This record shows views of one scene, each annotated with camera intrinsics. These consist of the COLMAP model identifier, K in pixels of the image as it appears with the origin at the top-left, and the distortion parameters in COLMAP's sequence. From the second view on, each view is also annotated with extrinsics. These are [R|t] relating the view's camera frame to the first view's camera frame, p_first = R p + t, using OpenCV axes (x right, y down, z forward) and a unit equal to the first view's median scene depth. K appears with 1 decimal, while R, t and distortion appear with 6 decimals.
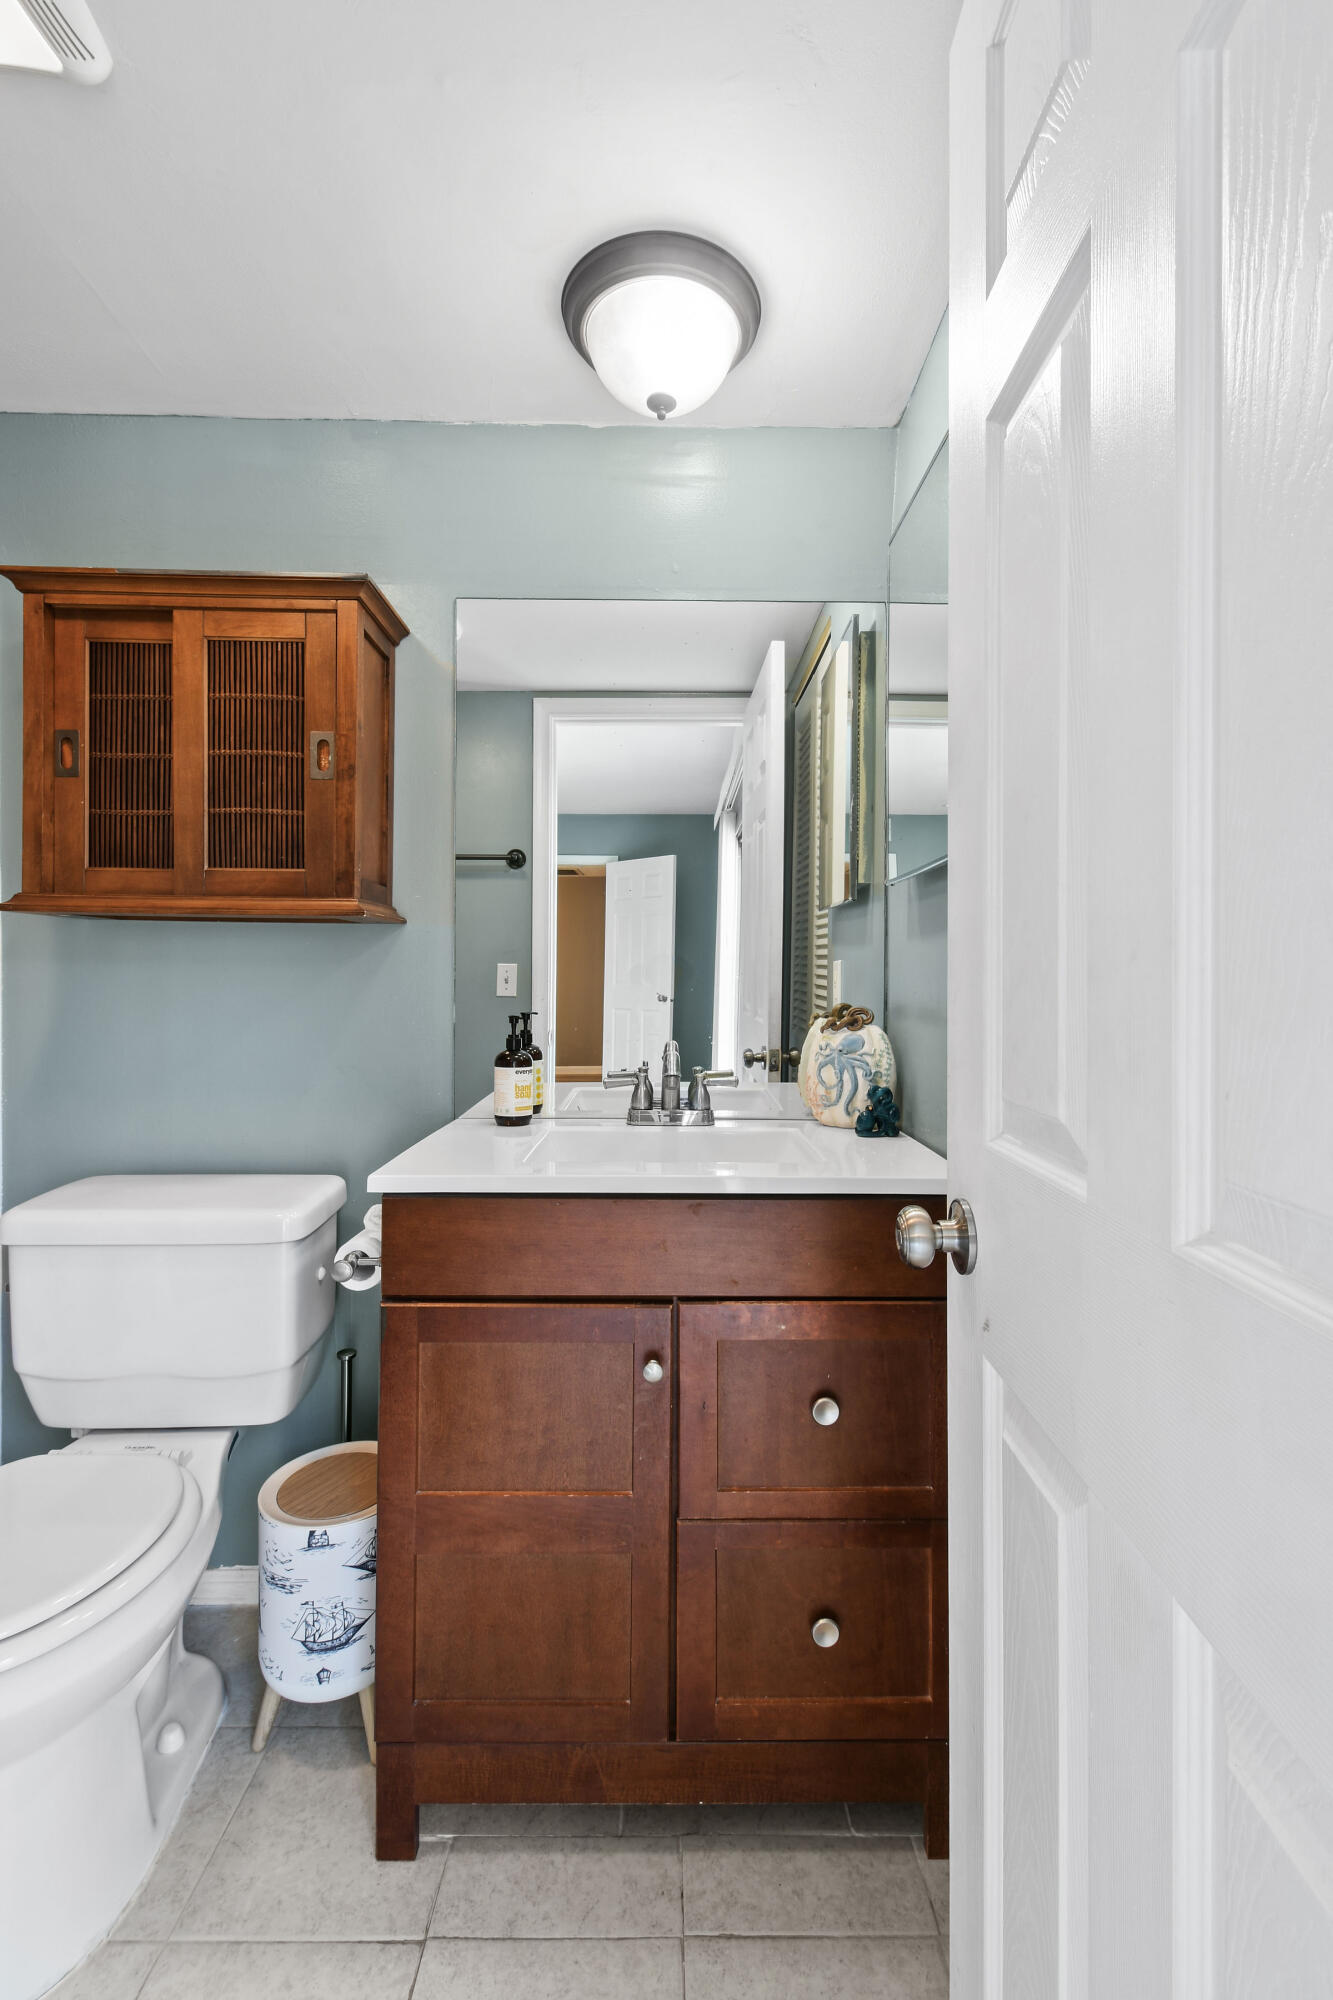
lens RADIAL K [[883.3, 0, 666.5], [0, 883.3, 1000.0], [0, 0, 1]] dist [0.008058, 0.000235]
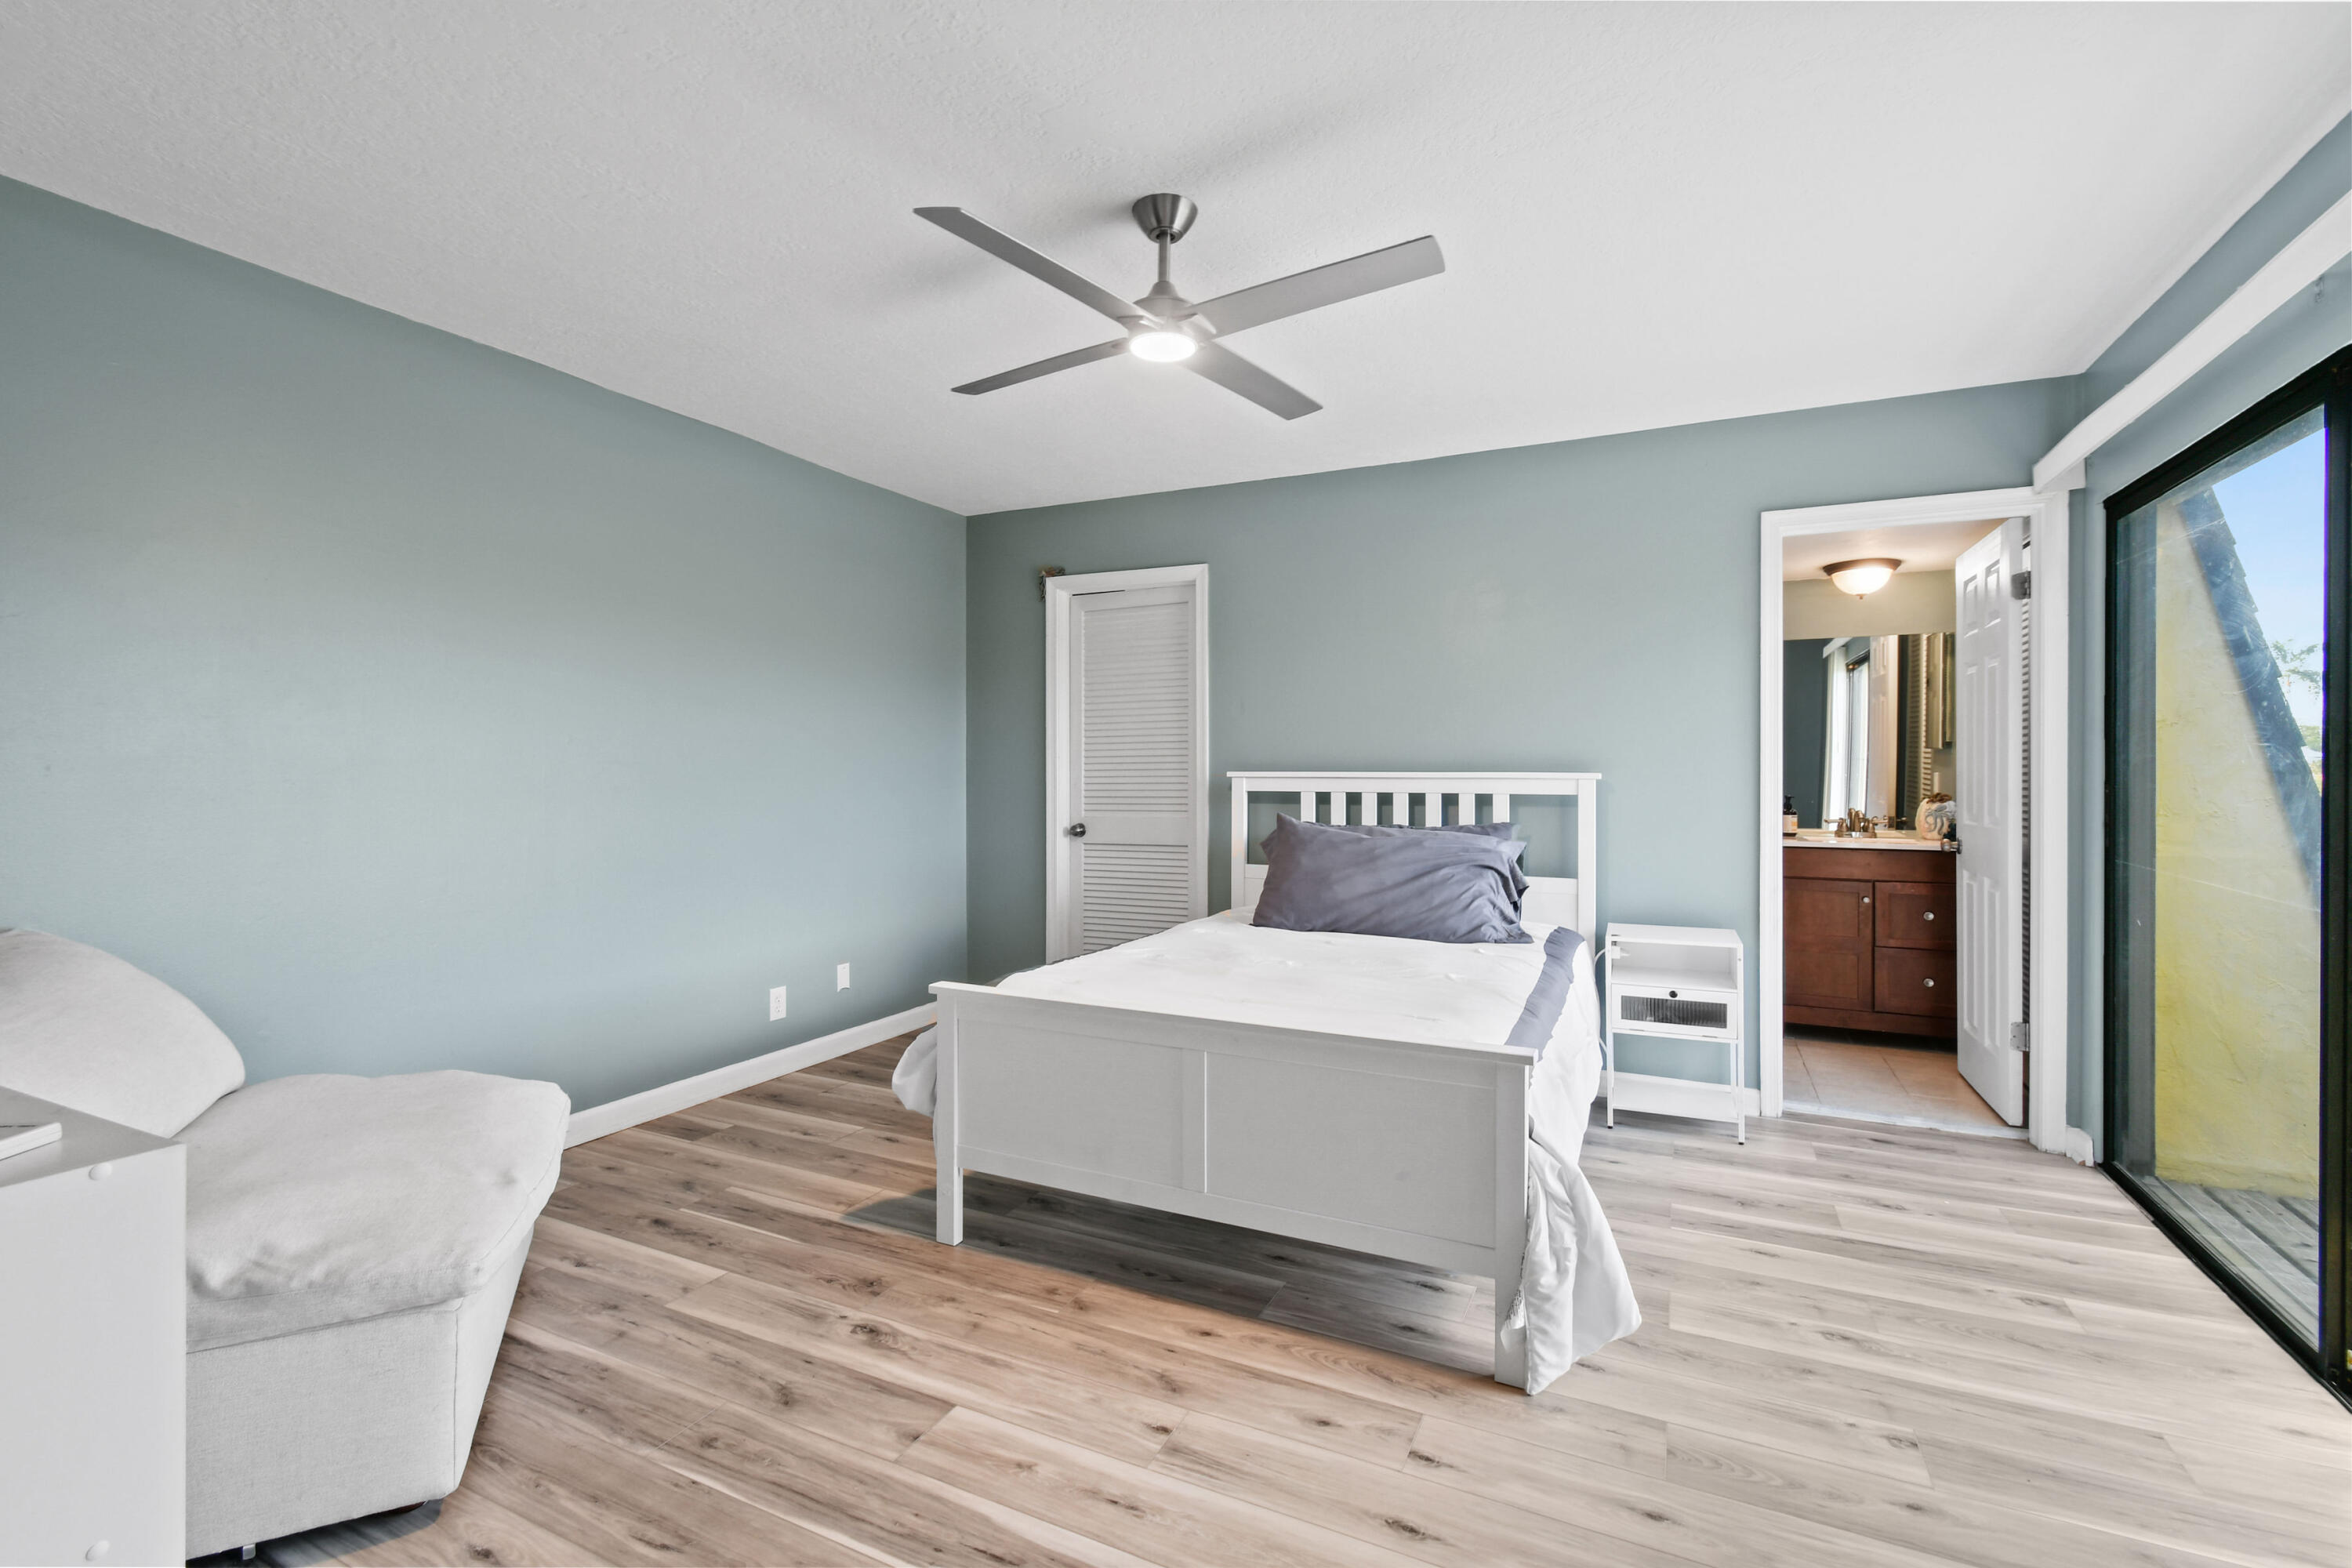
lens RADIAL K [[1038.7, 0, 1179.6], [0, 1038.7, 771.0], [0, 0, 1]] dist [0.008058, 0.000235]
pose [[0.898020, -0.001921, -0.439951, -0.552199], [0.005275, 0.999966, 0.006403, -0.110639], [0.439924, -0.008071, 0.897999, -3.352703]]
